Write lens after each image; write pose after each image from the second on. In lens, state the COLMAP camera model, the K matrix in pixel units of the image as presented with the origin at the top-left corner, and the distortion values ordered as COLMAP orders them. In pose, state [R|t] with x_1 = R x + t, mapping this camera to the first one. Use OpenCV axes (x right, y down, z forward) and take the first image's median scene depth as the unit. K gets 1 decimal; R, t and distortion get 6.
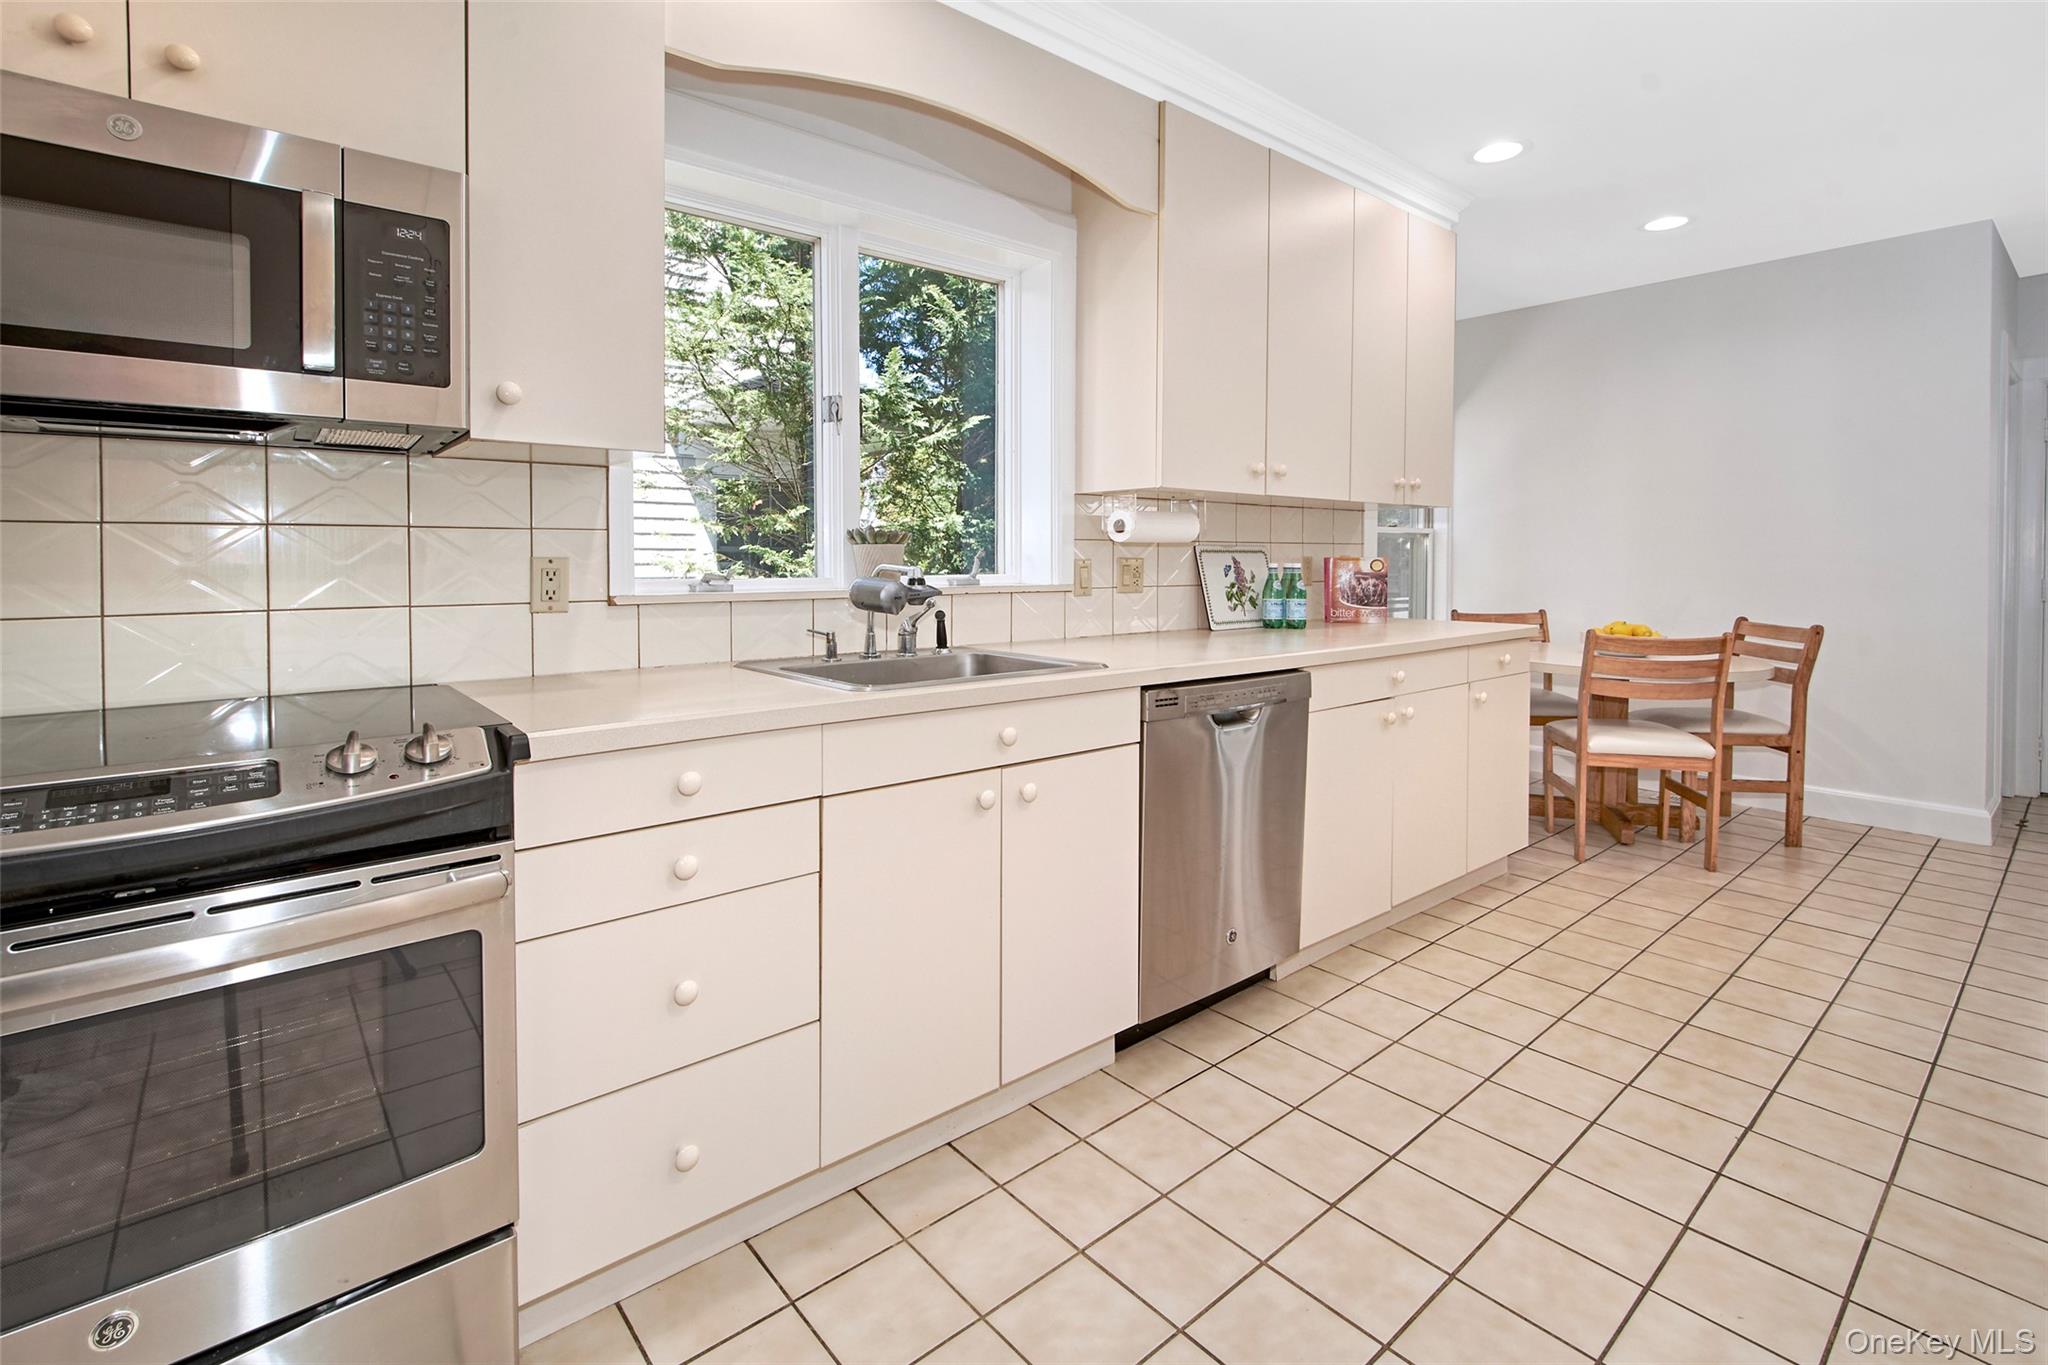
lens RADIAL K [[928.1, 0, 909.6], [0, 928.1, 579.4], [0, 0, 1]] dist [-0.001559, -0.001238]
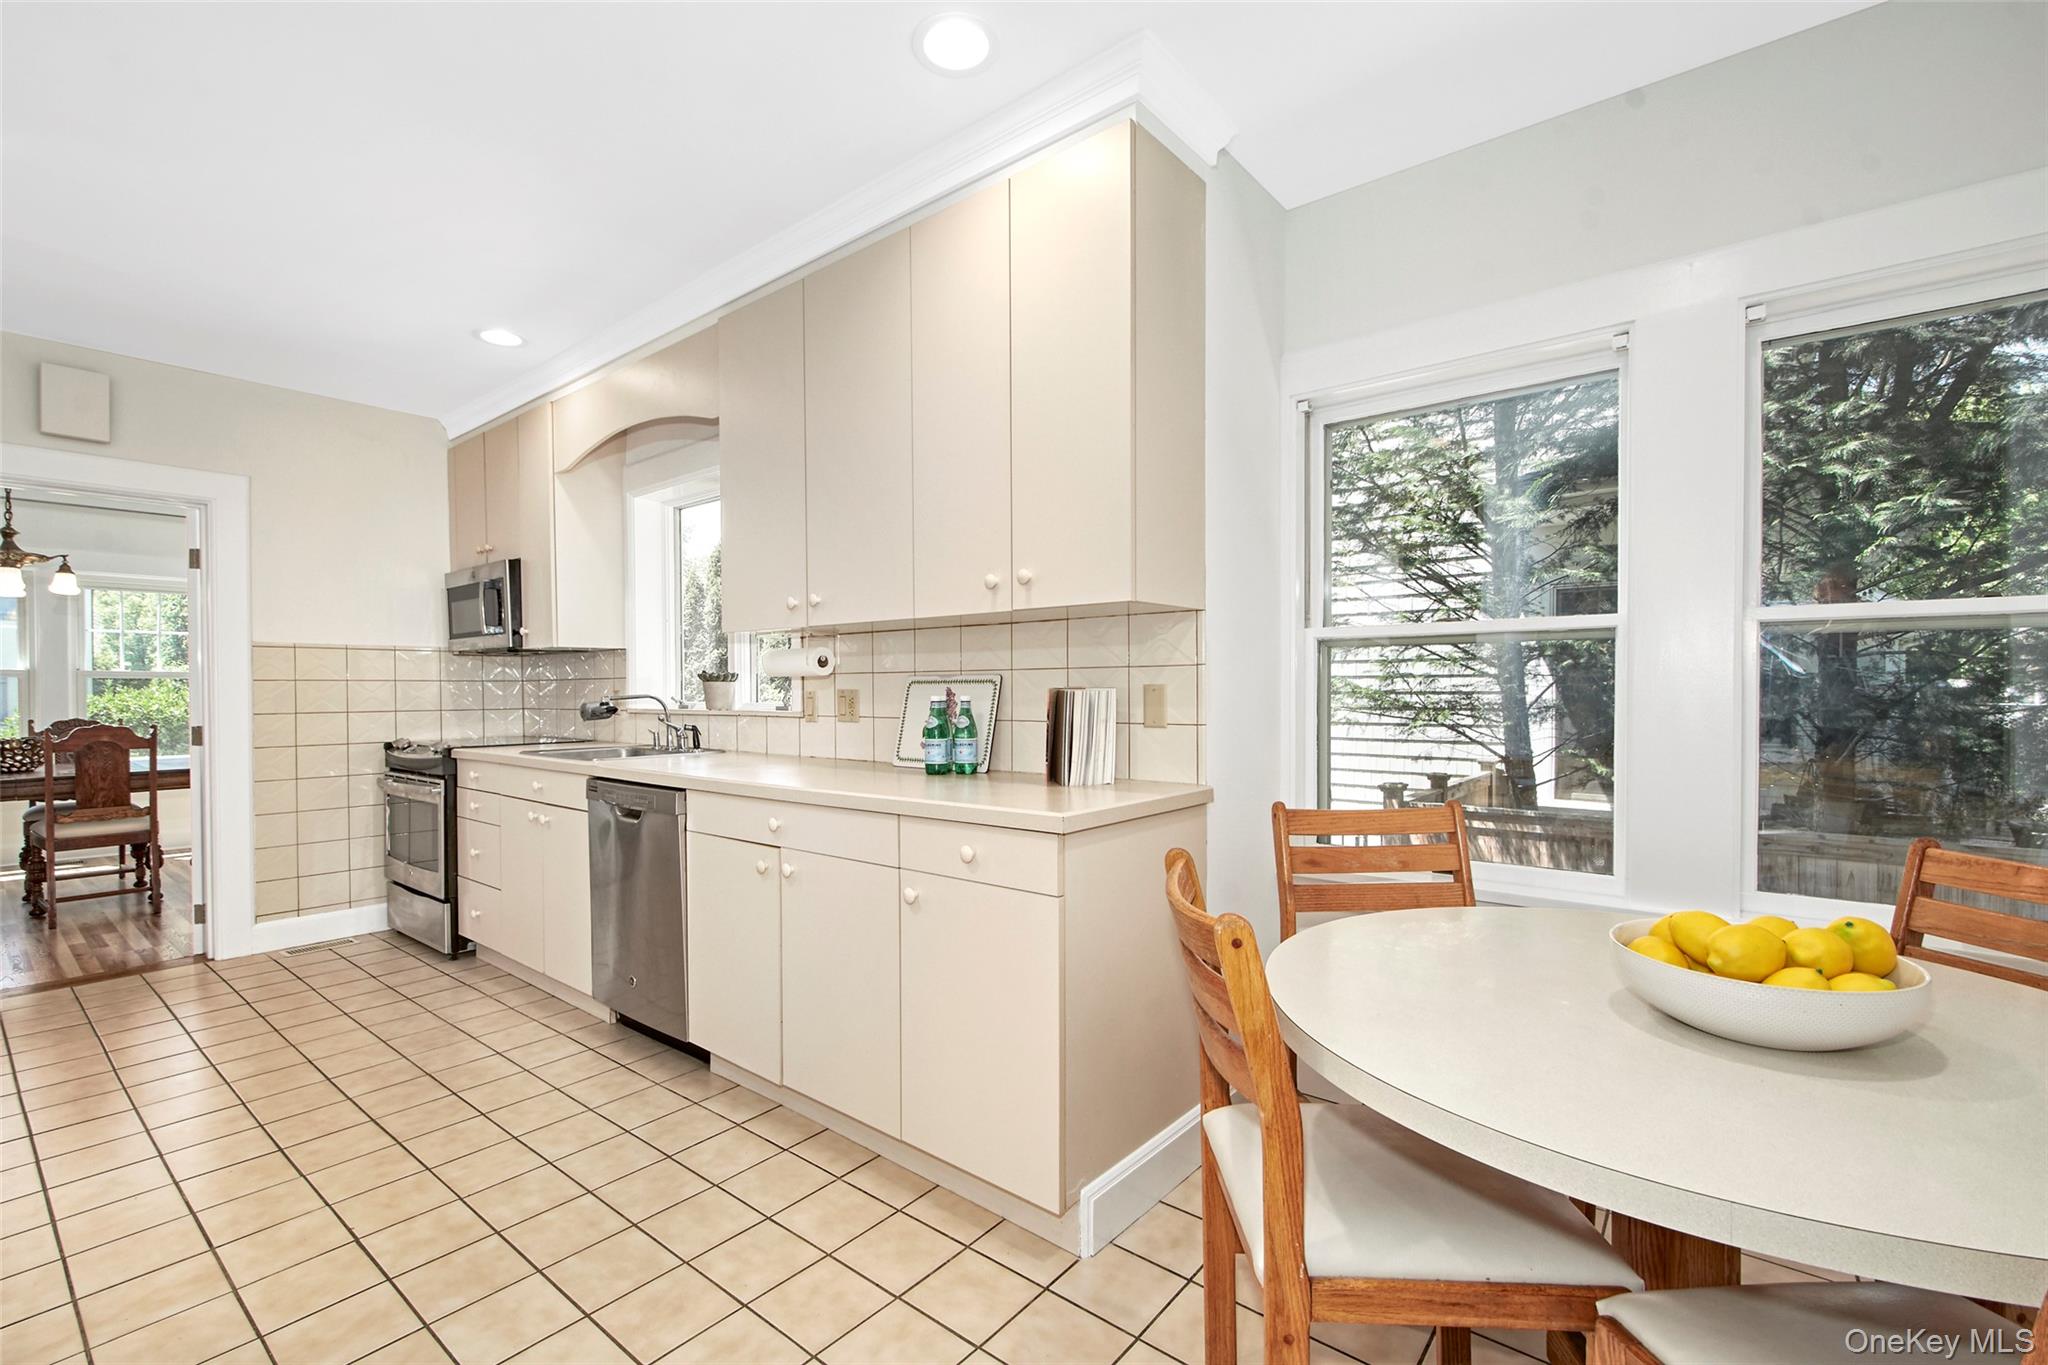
lens RADIAL K [[885.6, 0, 972.8], [0, 885.6, 701.8], [0, 0, 1]] dist [0.000959, 0.000514]
pose [[0.218959, 0.016063, -0.975602, 1.687842], [-0.017051, 0.999775, 0.012634, -0.031594], [0.975585, 0.013868, 0.219183, 1.208158]]
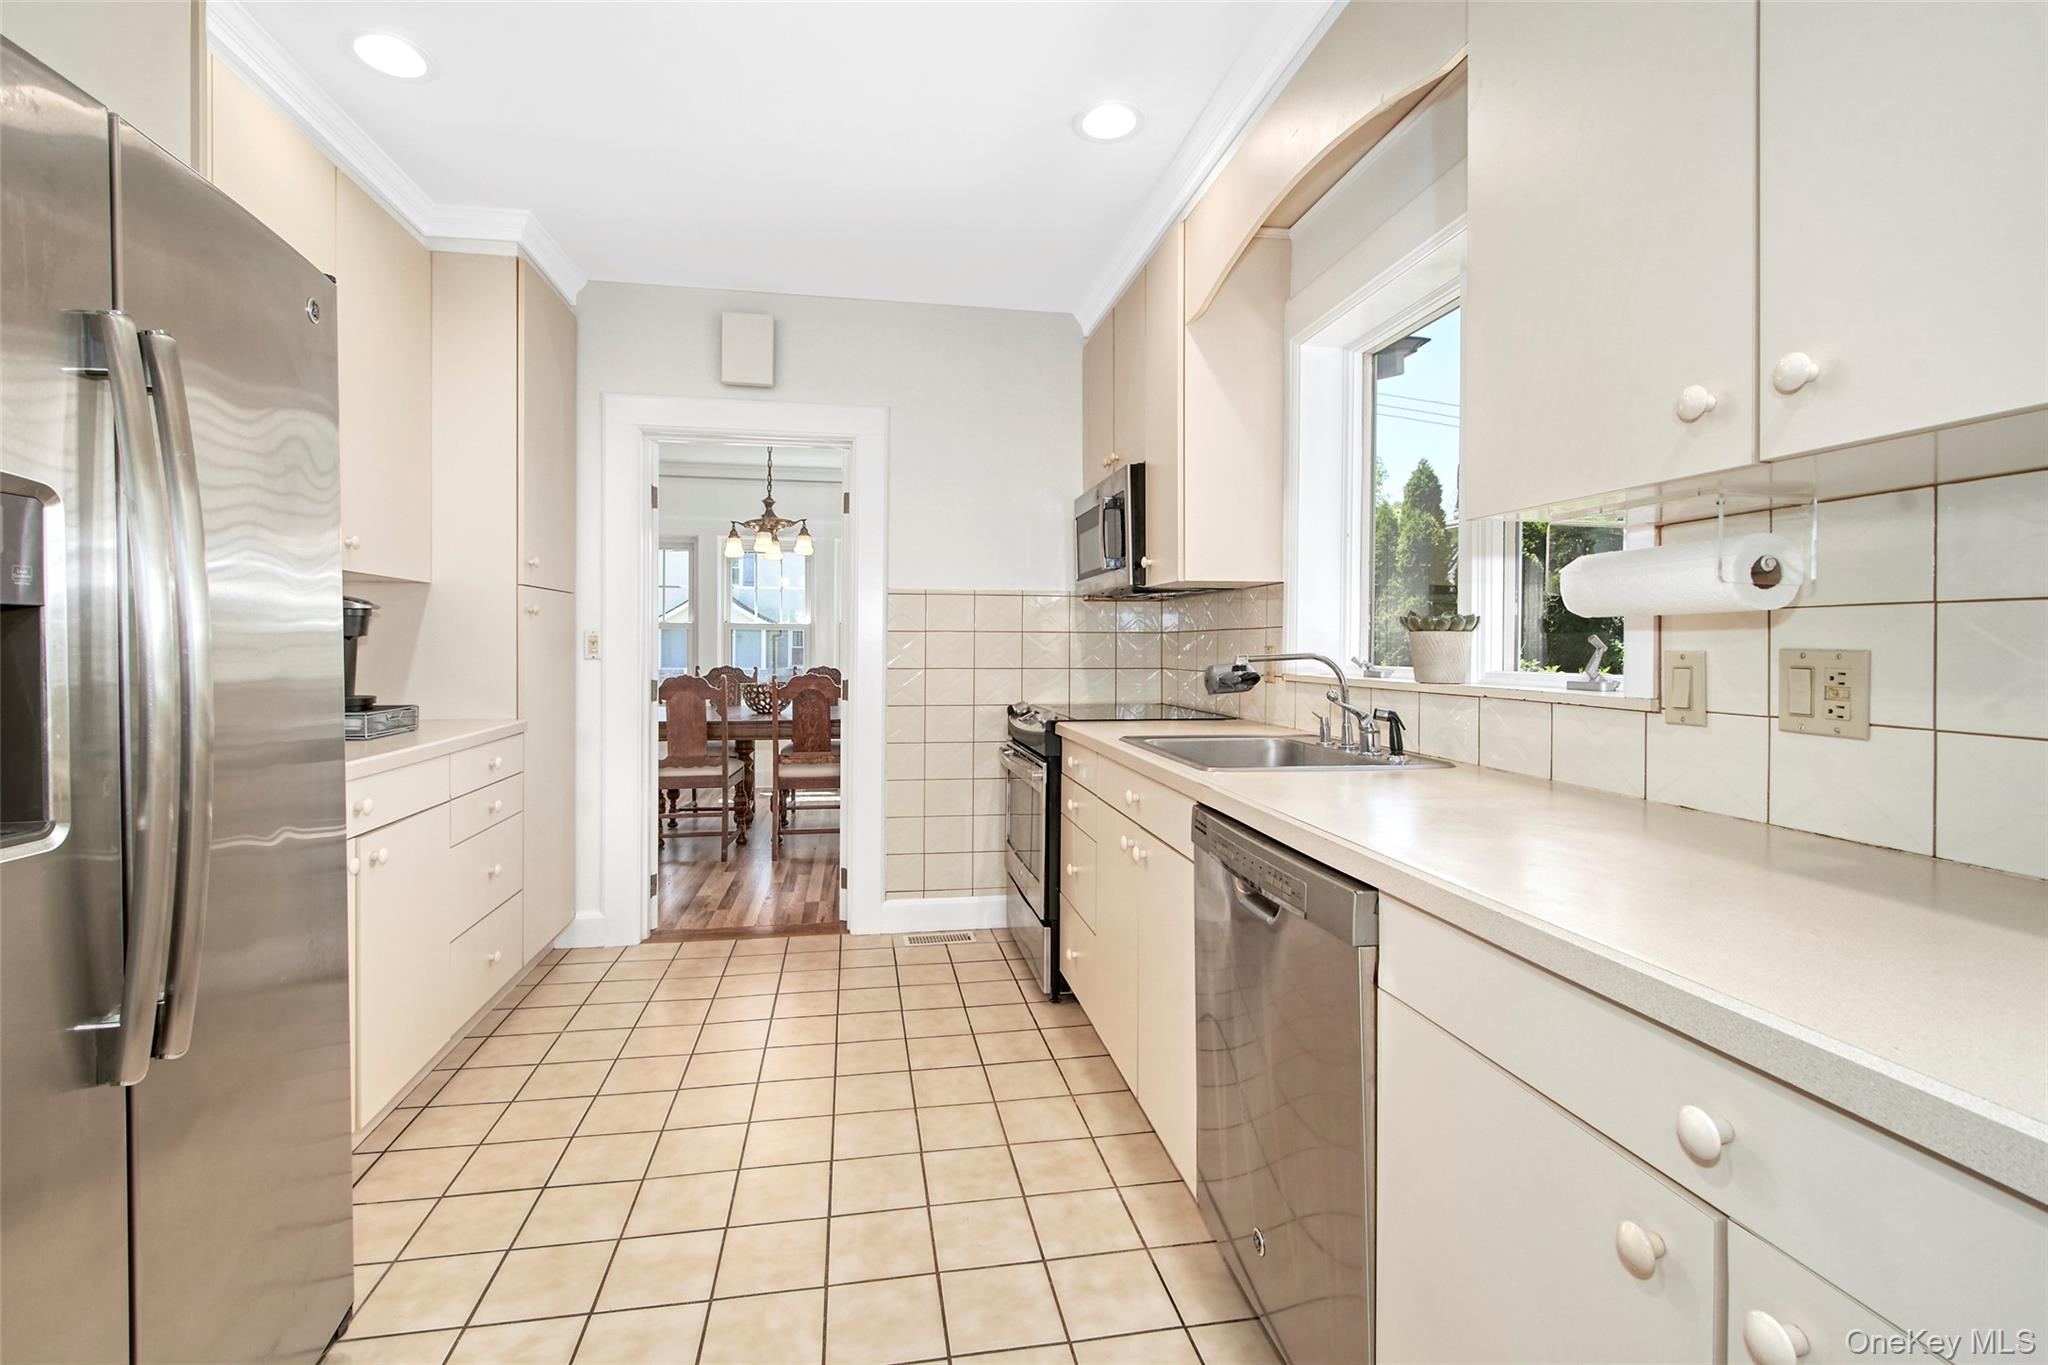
lens RADIAL K [[914.9, 0, 1011.6], [0, 914.9, 645.4], [0, 0, 1]] dist [0.000094, 0.000136]
pose [[-0.451334, 0.001822, -0.892353, 0.998479], [-0.022668, 0.999652, 0.013506, -0.028970], [0.892067, 0.026324, -0.451136, 1.139397]]
